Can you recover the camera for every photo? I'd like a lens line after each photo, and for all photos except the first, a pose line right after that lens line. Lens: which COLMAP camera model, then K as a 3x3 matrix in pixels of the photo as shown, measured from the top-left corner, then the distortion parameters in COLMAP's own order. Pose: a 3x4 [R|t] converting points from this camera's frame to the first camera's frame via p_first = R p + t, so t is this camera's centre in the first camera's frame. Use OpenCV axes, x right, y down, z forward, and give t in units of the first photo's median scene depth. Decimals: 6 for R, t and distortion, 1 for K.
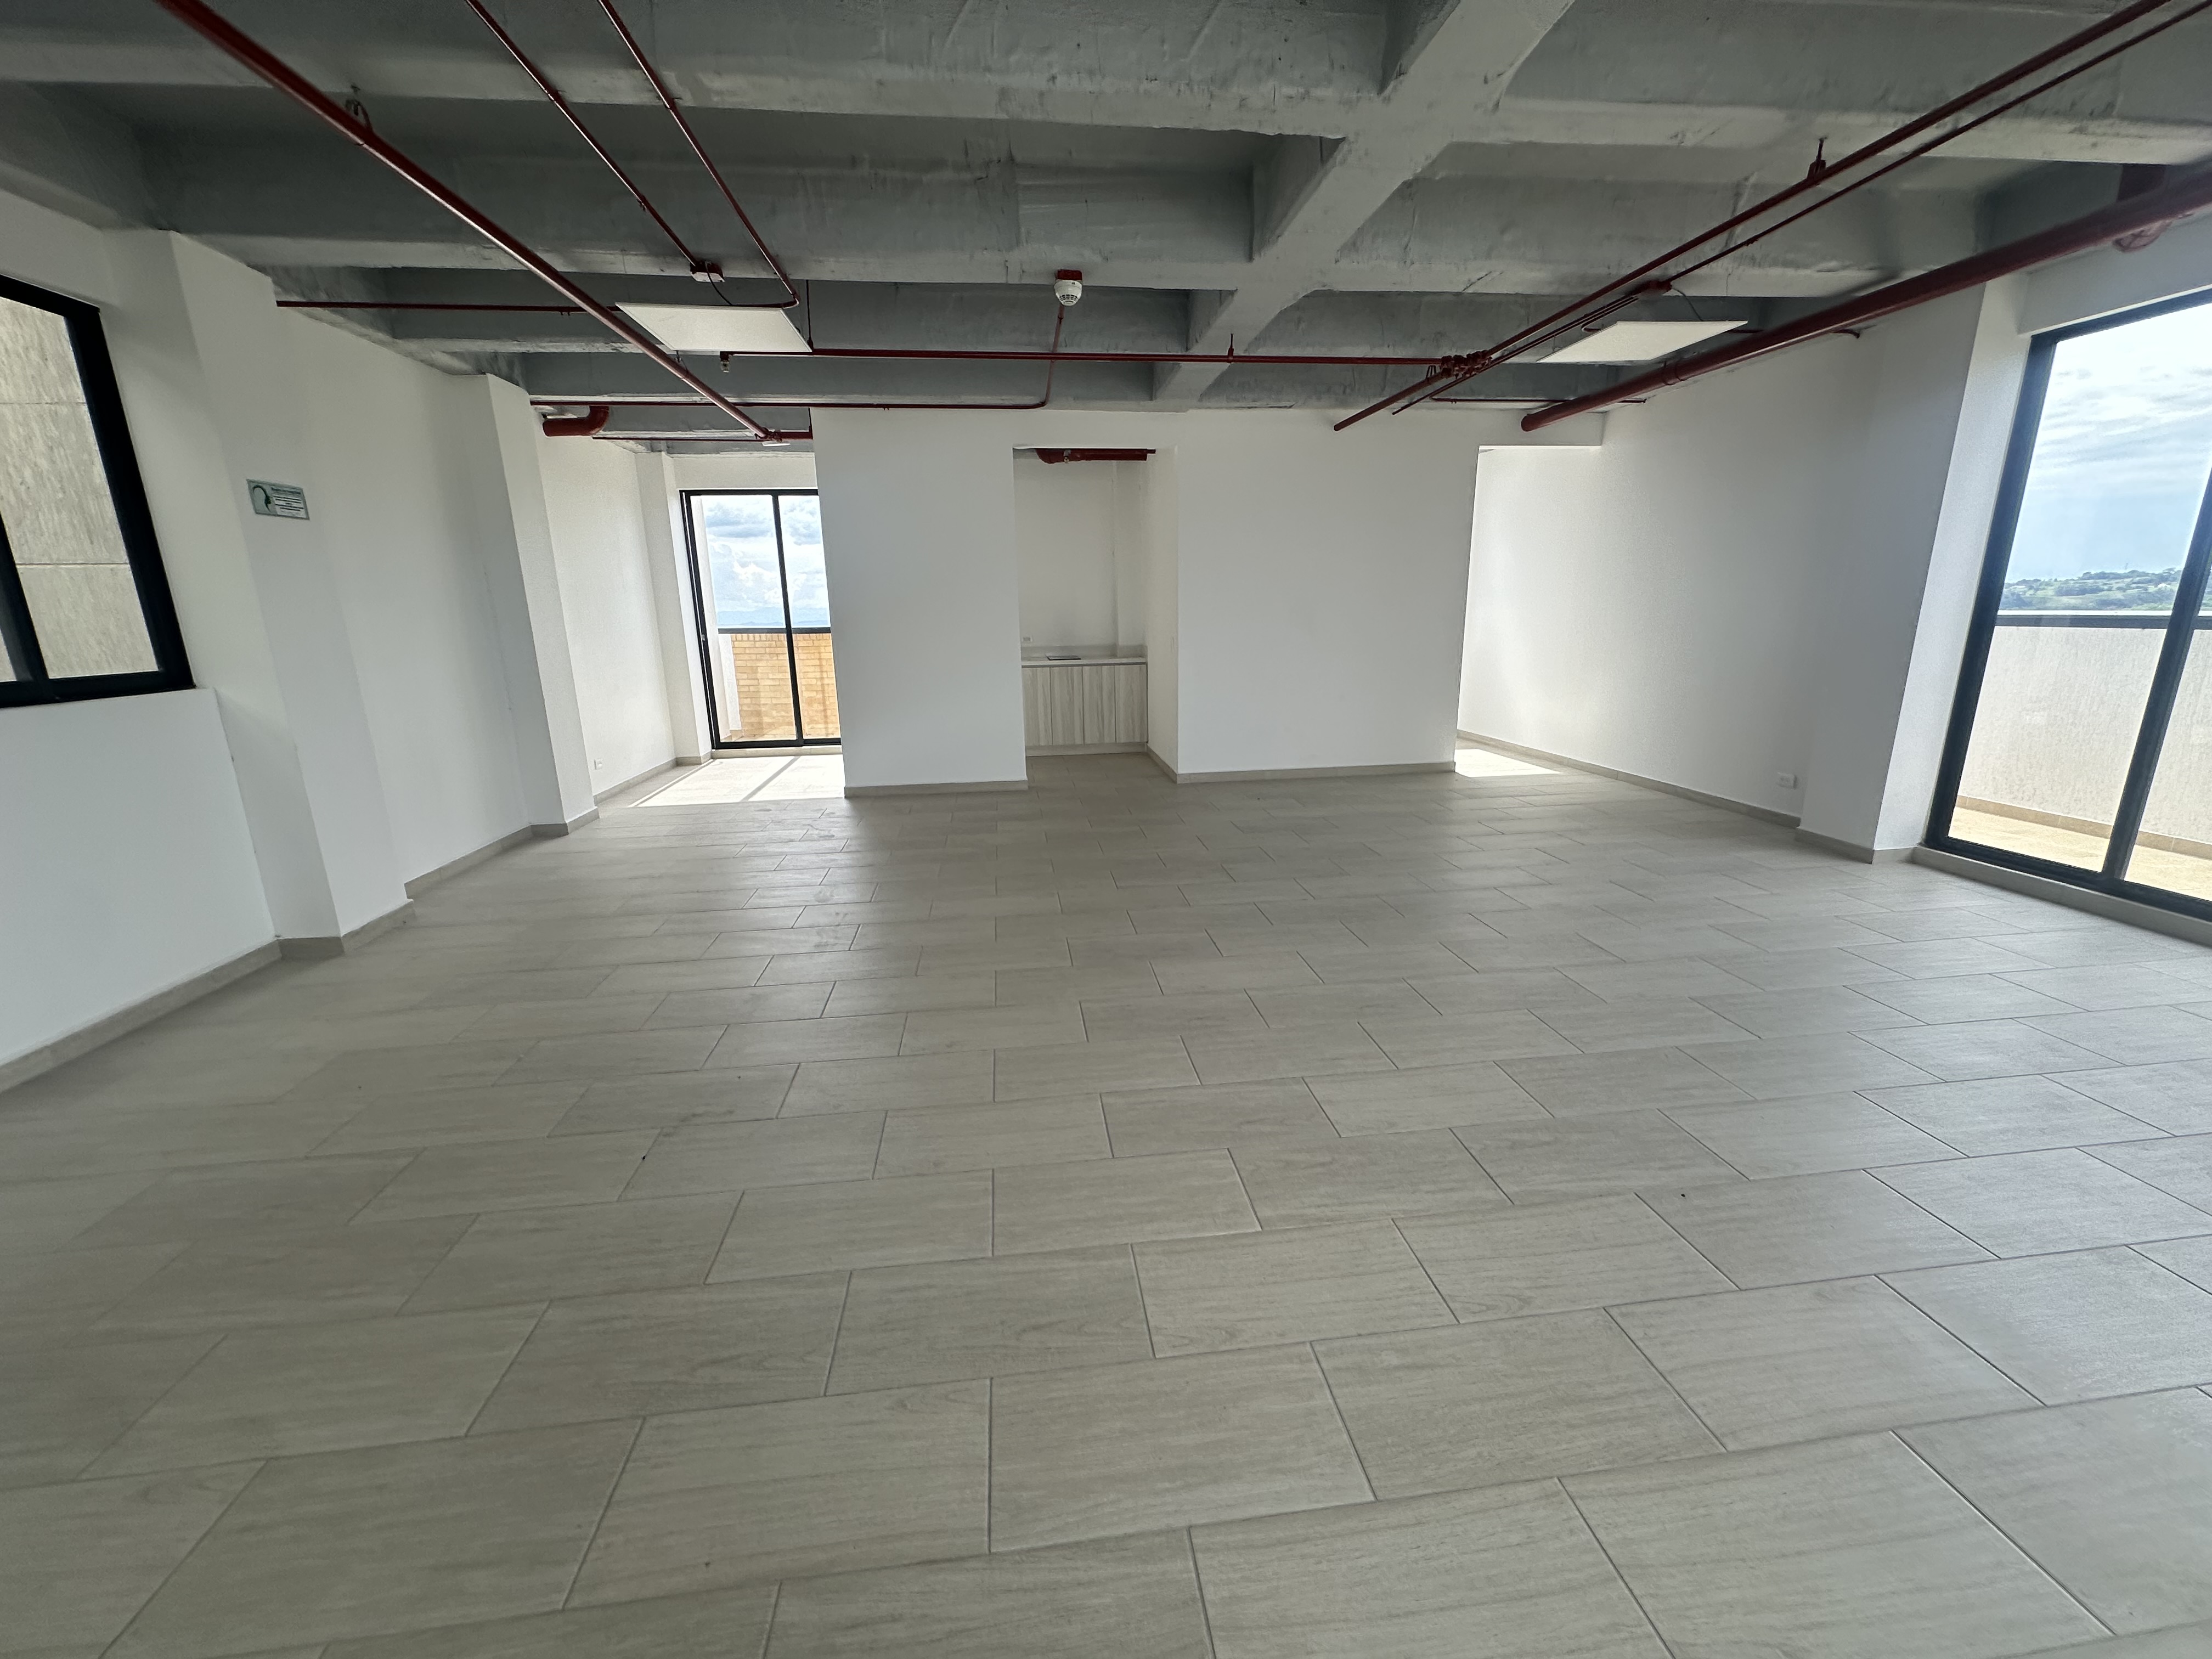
lens RADIAL K [[885.6, 0, 1115.3], [0, 885.6, 830.4], [0, 0, 1]] dist [-0.003585, 0.000880]
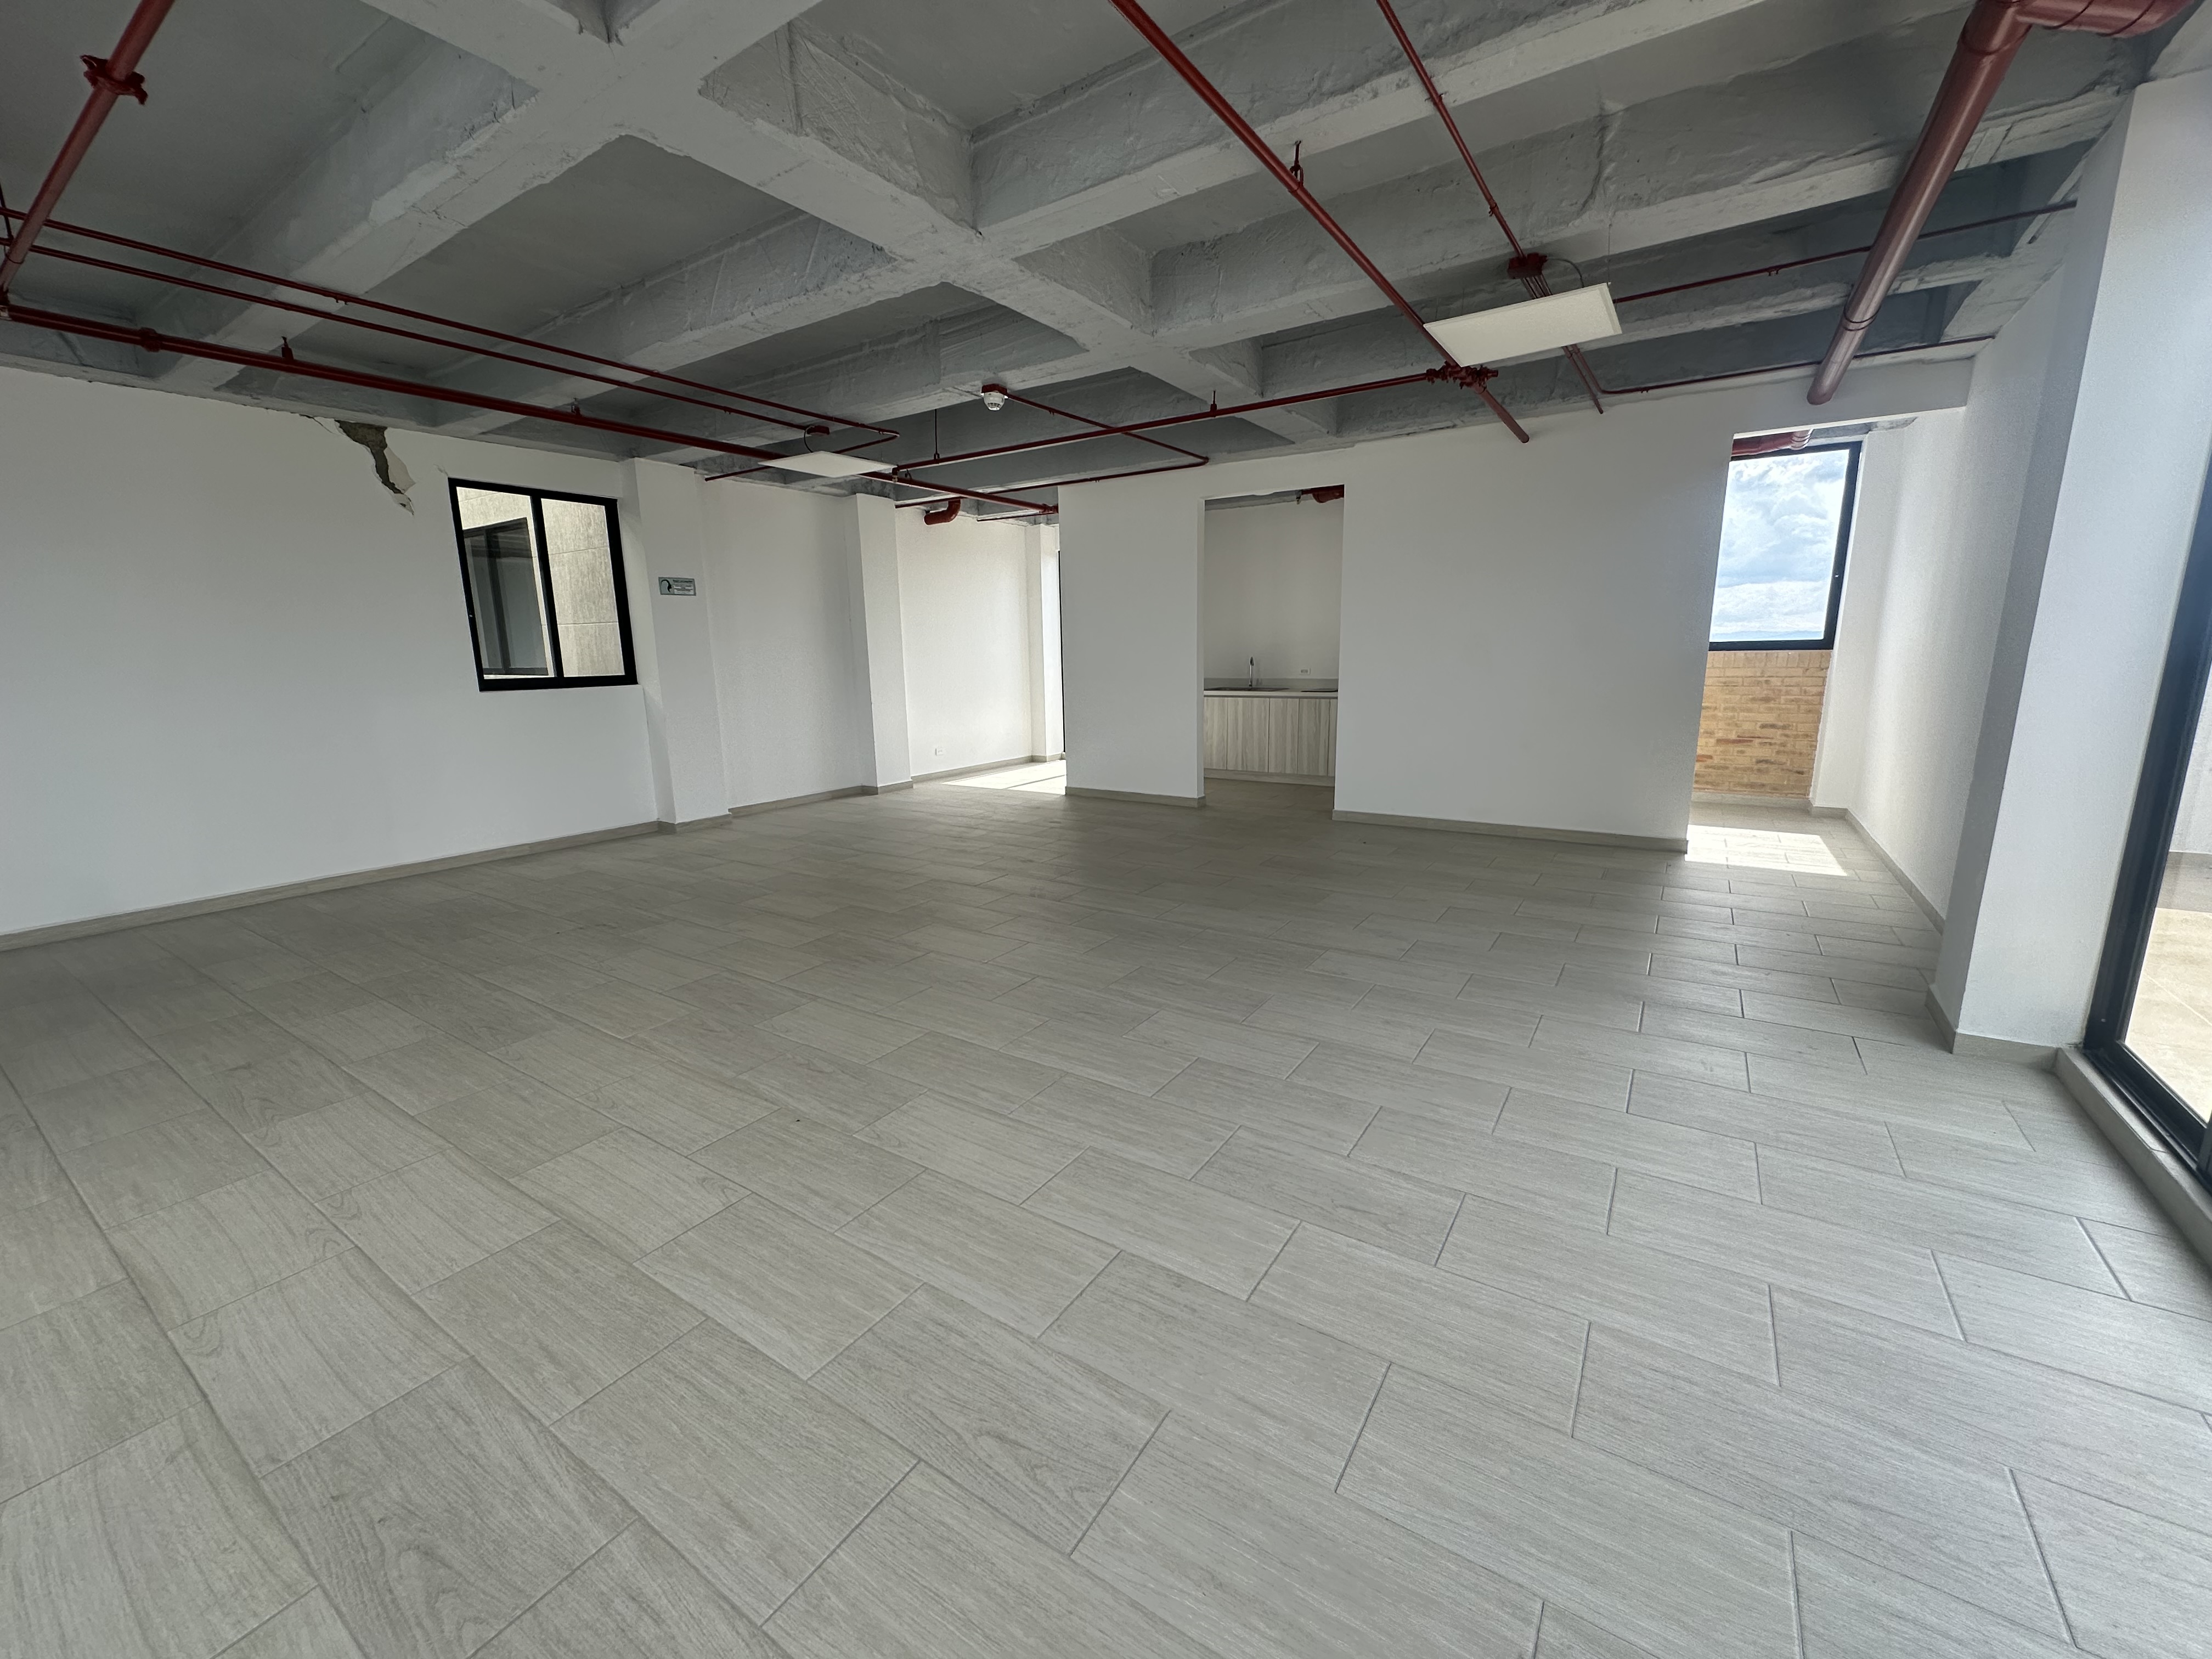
lens RADIAL K [[885.6, 0, 1099.6], [0, 885.6, 829.9], [0, 0, 1]] dist [-0.003585, 0.000880]
pose [[0.759121, 0.136094, -0.636564, 0.979863], [-0.156756, 0.987342, 0.024153, -0.049404], [0.631793, 0.081450, 0.770846, 0.160660]]
